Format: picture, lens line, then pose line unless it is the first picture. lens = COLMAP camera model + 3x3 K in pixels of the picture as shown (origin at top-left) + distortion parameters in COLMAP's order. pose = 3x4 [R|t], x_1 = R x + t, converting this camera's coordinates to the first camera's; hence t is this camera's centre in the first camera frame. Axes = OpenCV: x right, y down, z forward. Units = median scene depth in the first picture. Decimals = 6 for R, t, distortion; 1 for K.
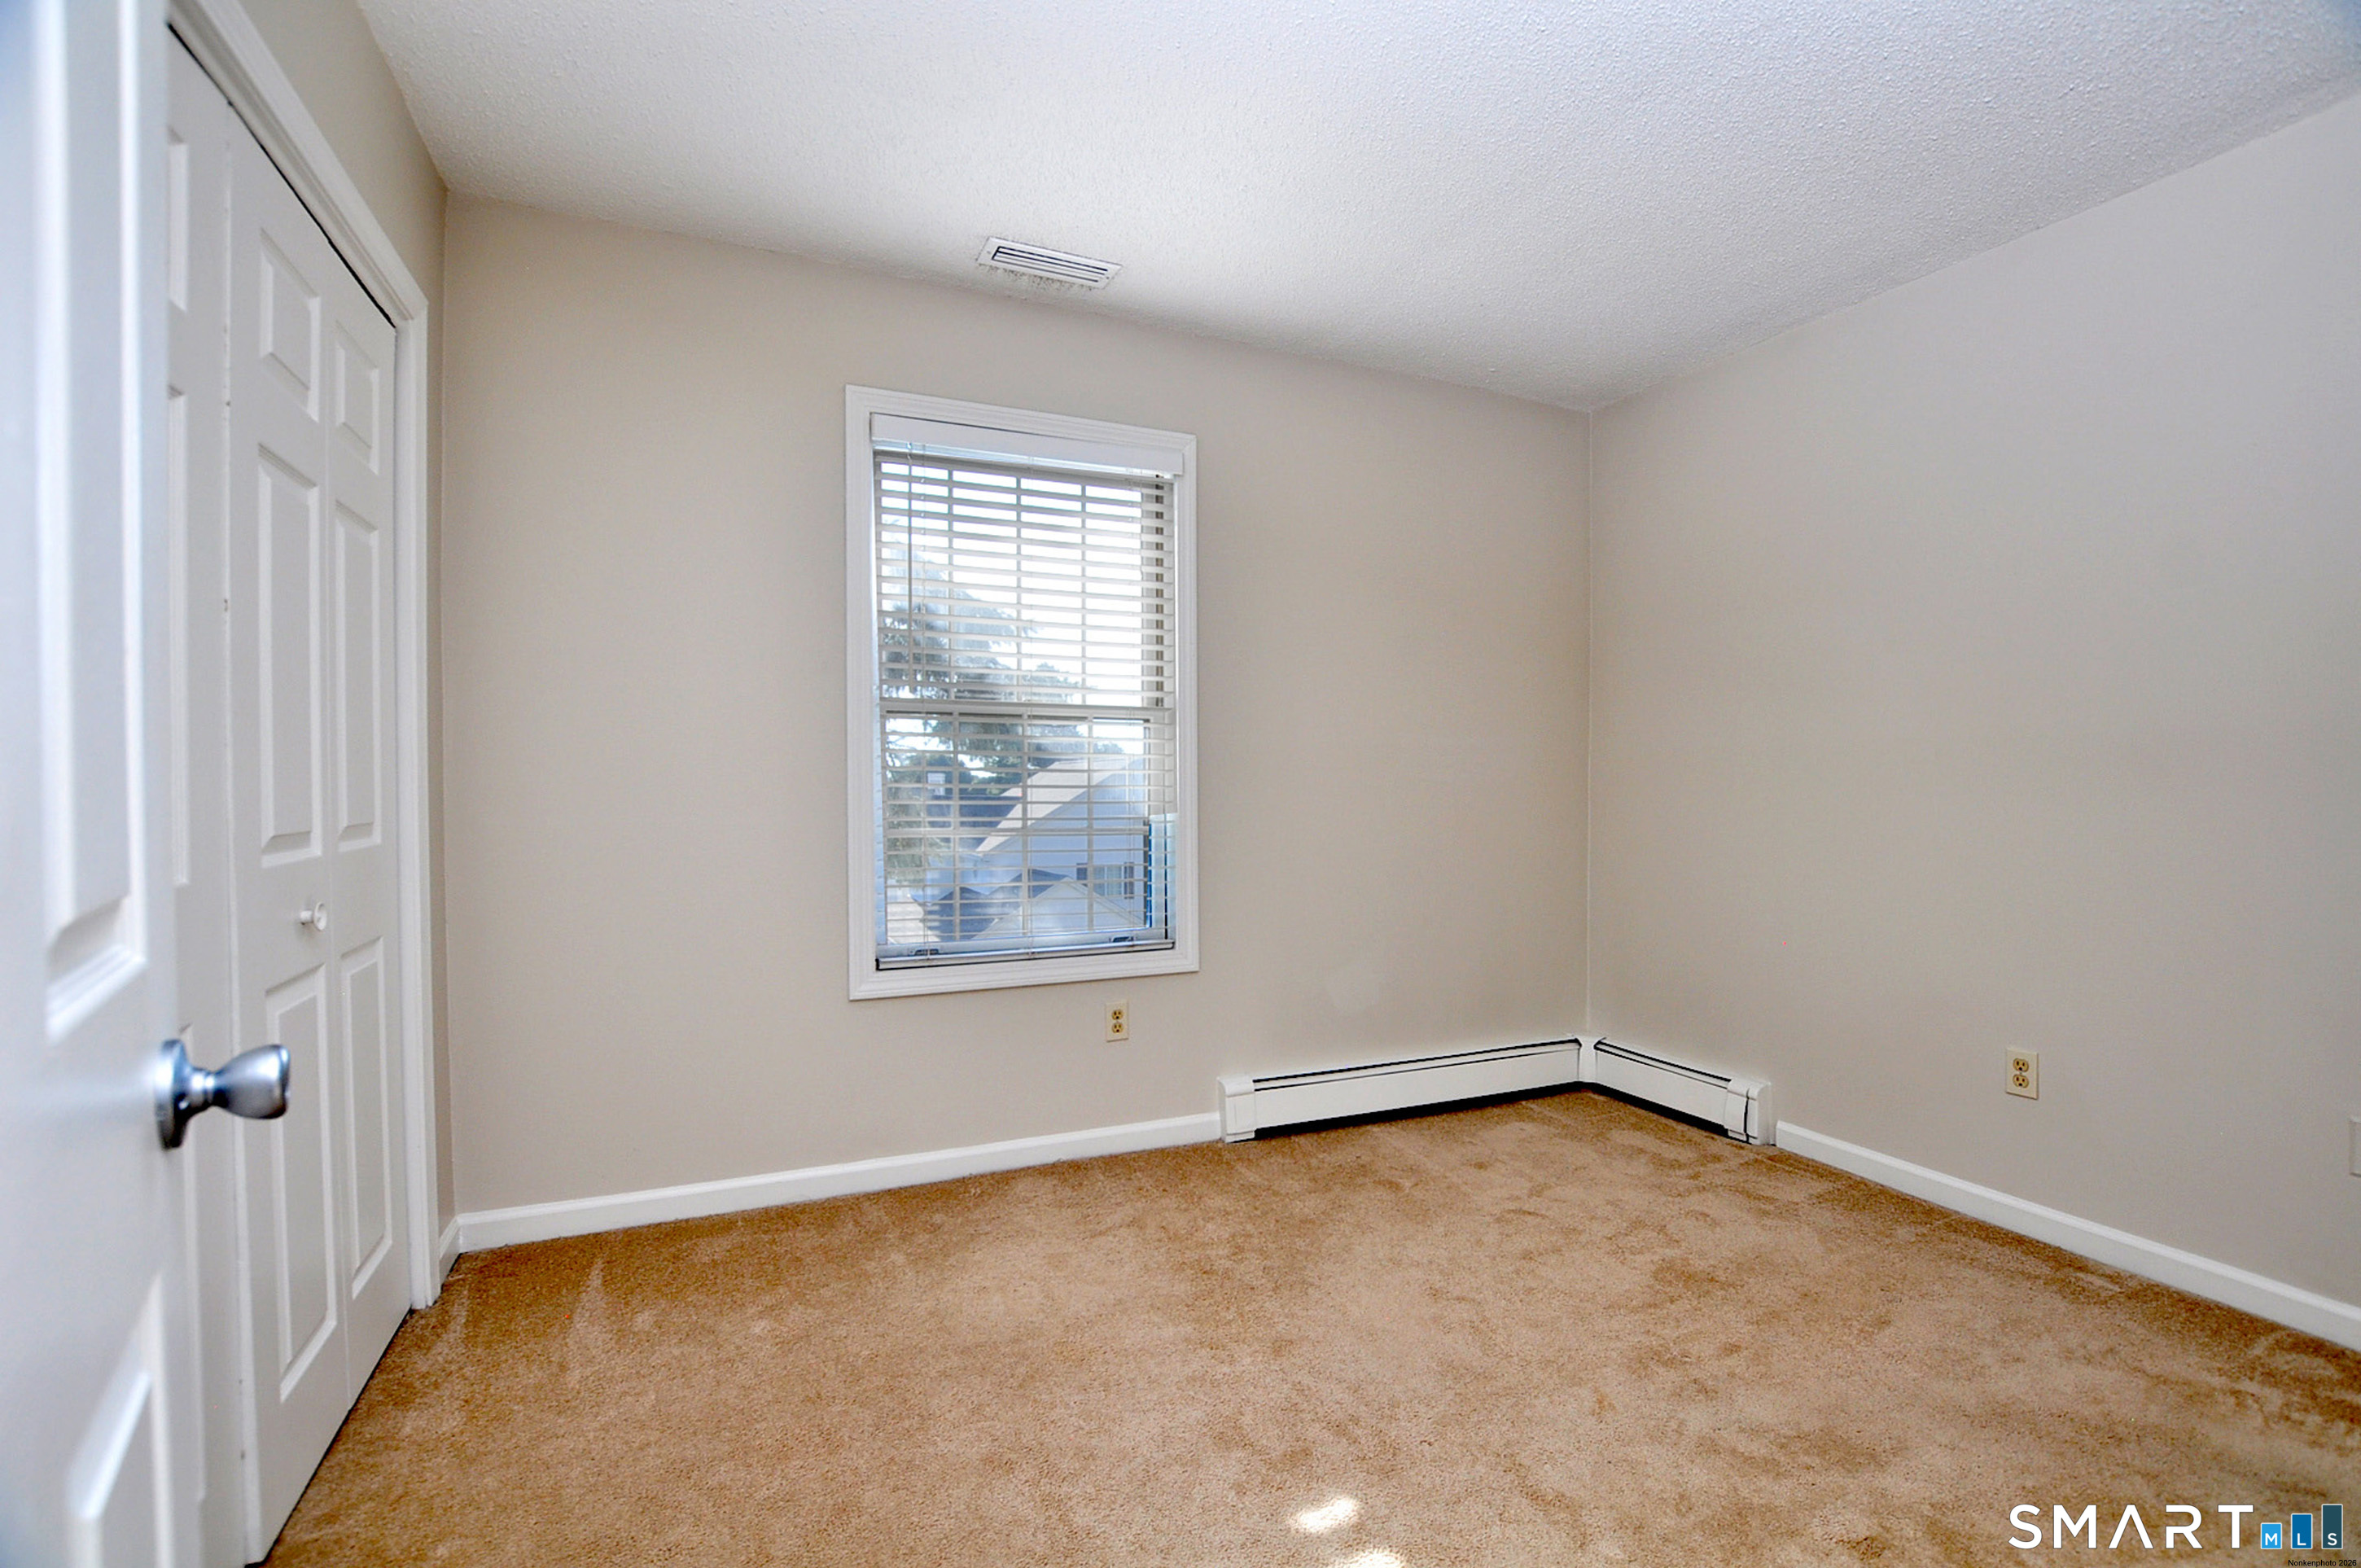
lens RADIAL K [[1052.5, 0, 1179.0], [0, 1052.5, 812.2], [0, 0, 1]] dist [-0.035663, 0.009186]
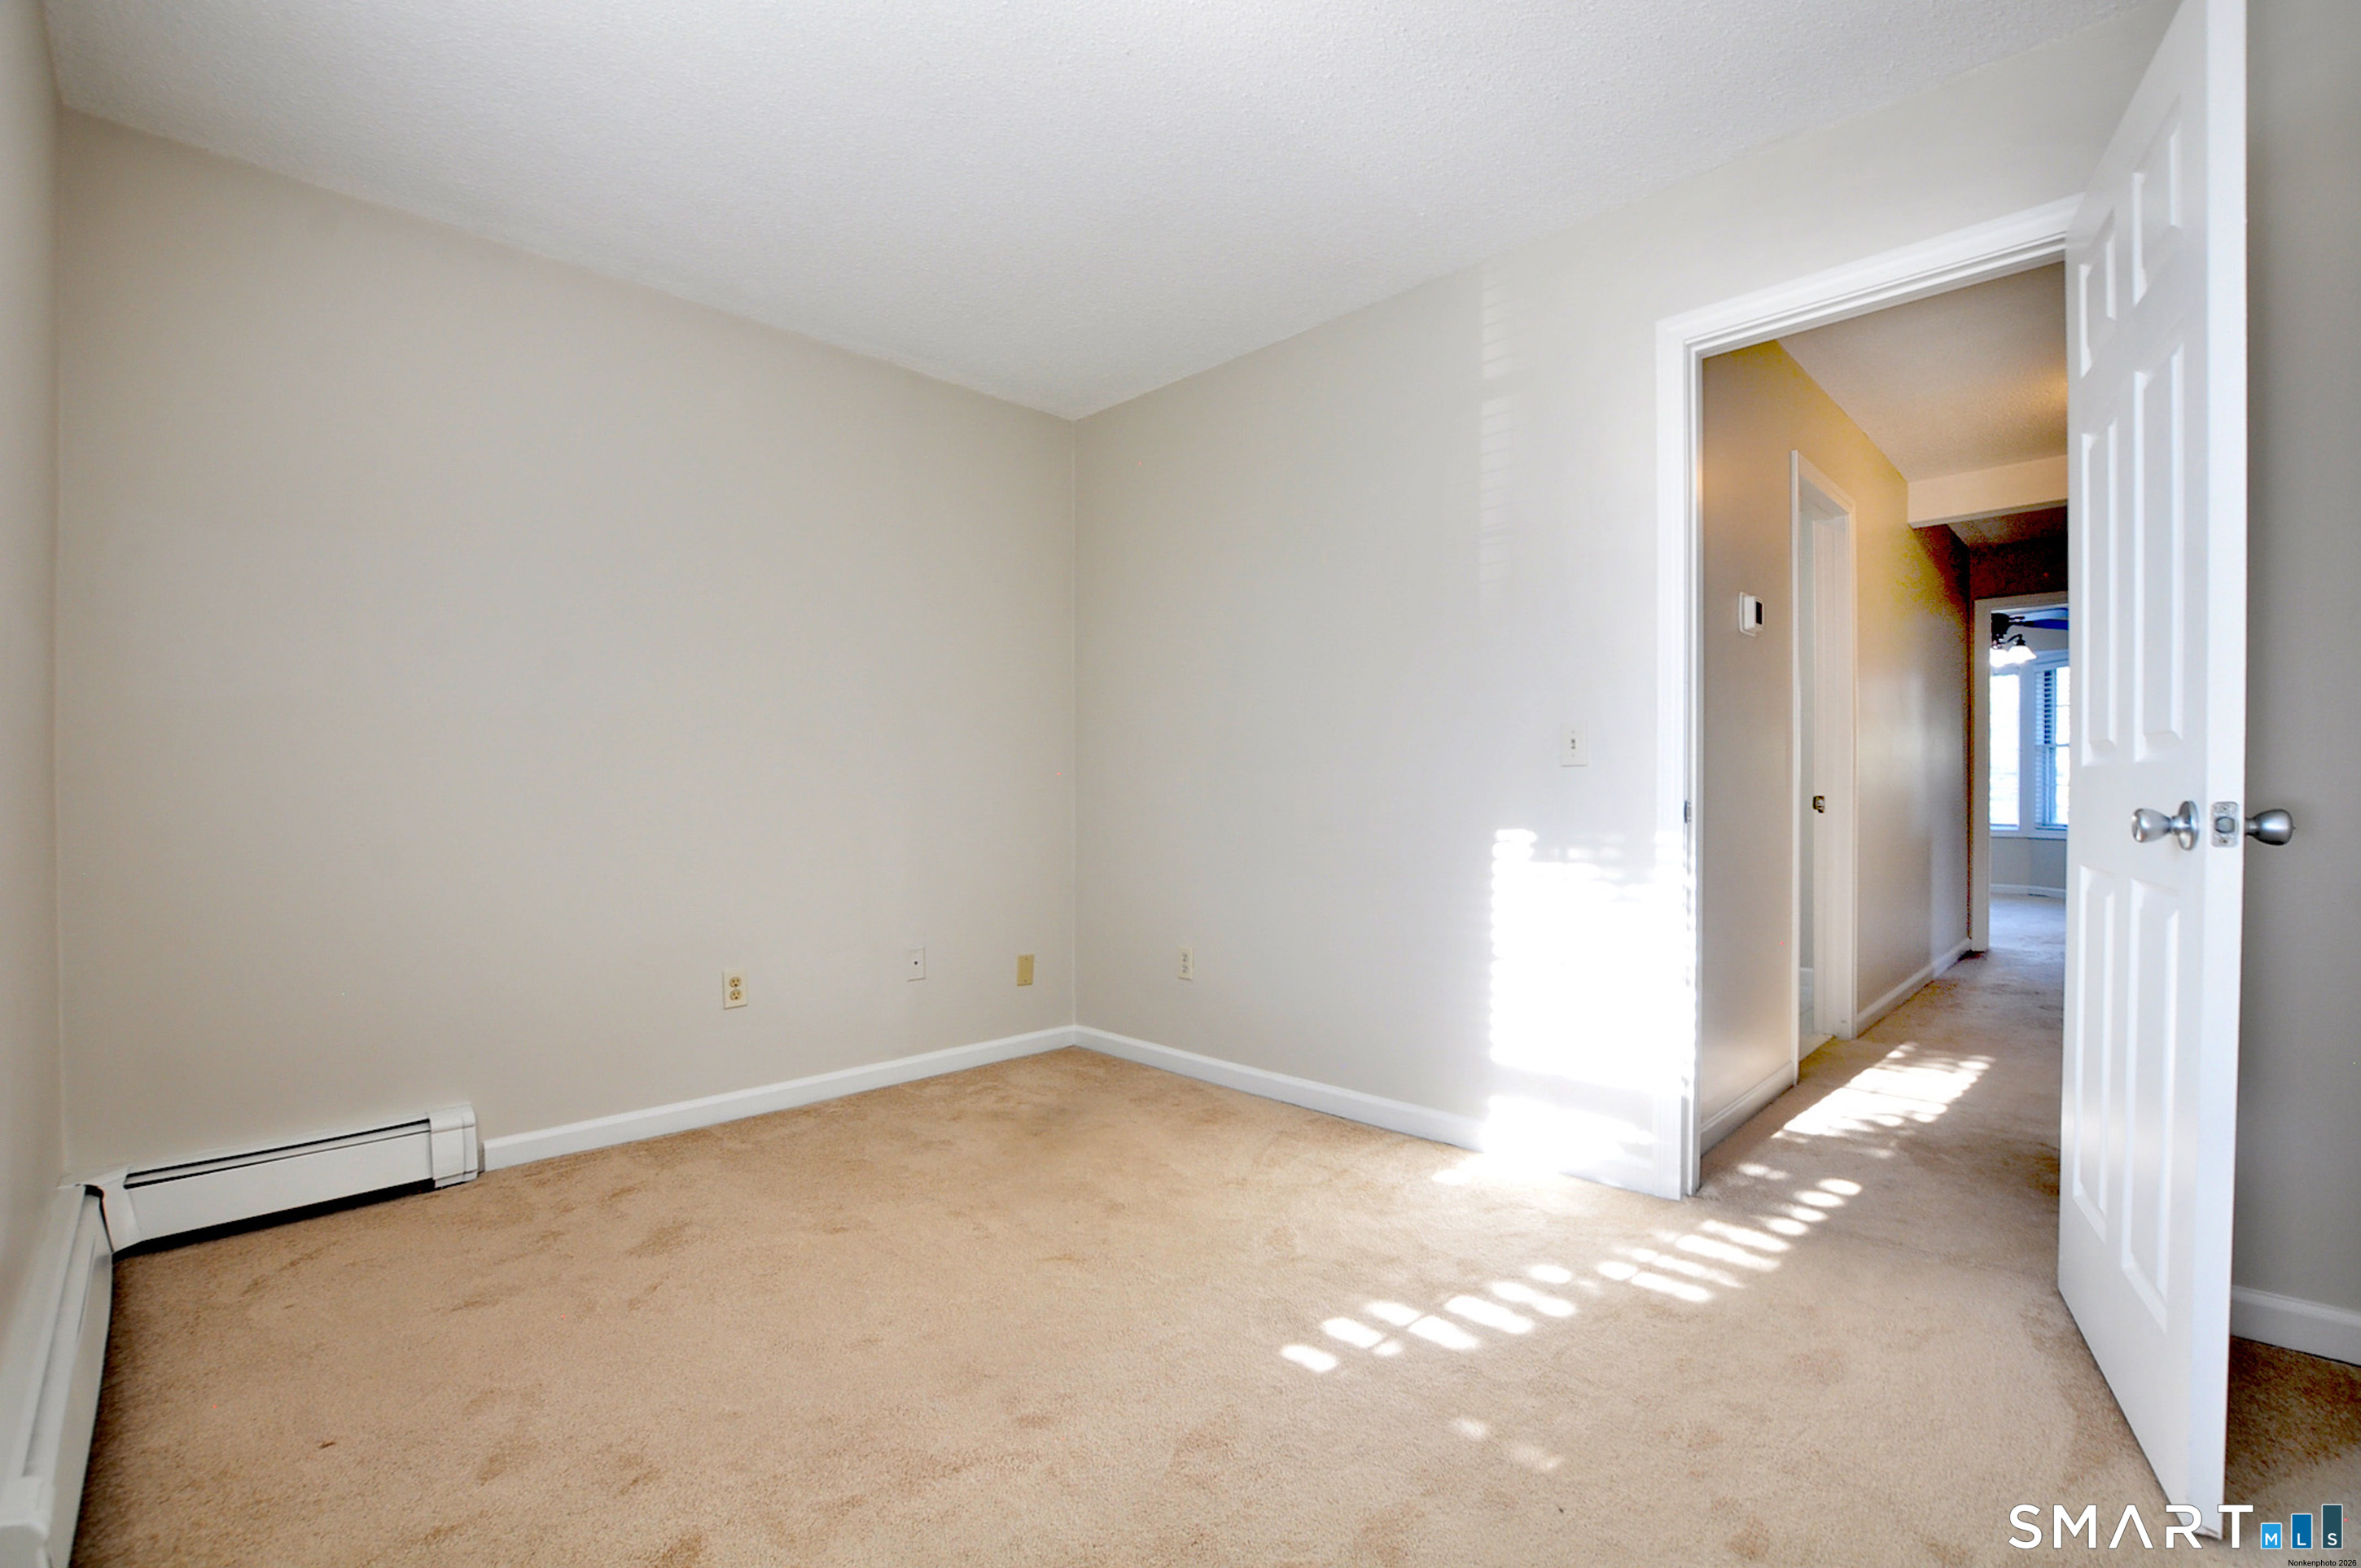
lens RADIAL K [[1052.0, 0, 1183.9], [0, 1052.0, 784.1], [0, 0, 1]] dist [-0.030940, -0.001079]
pose [[-0.379356, 0.003499, 0.925244, -0.459315], [0.031000, 0.999480, 0.008930, 0.010171], [-0.924731, 0.032070, -0.379267, 0.806136]]
